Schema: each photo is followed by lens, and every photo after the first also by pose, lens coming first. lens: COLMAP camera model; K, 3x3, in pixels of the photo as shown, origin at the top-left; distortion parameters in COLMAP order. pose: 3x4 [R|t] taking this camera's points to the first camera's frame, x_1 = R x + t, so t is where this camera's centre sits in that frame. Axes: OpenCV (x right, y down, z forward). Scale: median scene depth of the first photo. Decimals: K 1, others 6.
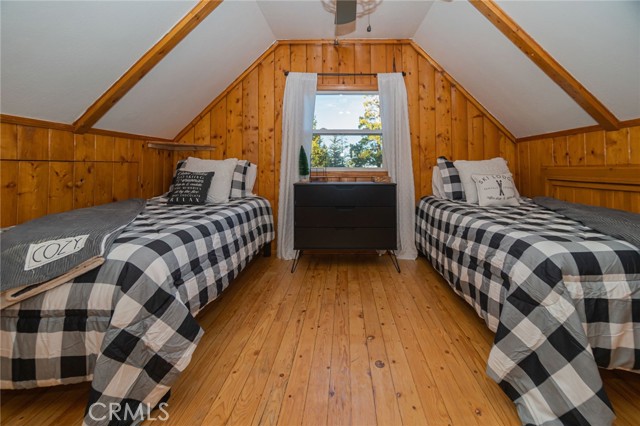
lens RADIAL K [[290.2, 0, 333.2], [0, 290.2, 157.5], [0, 0, 1]] dist [-0.000309, -0.000095]
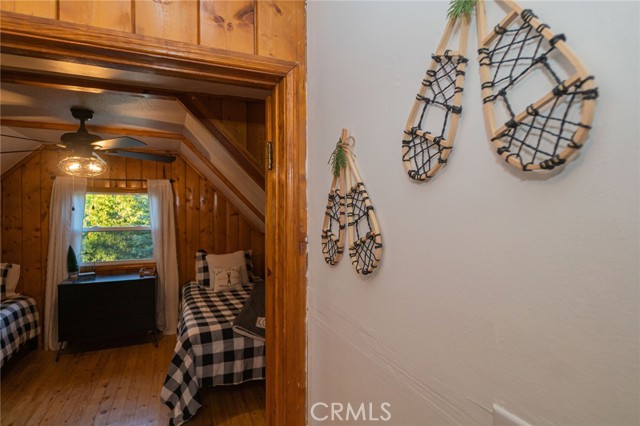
lens RADIAL K [[341.9, 0, 306.4], [0, 341.9, 207.0], [0, 0, 1]] dist [-0.001238, -0.000389]
pose [[0.921259, -0.002973, 0.388938, 0.232685], [-0.008994, 0.999541, 0.028943, -0.252899], [-0.388846, -0.030163, 0.920809, -0.587306]]
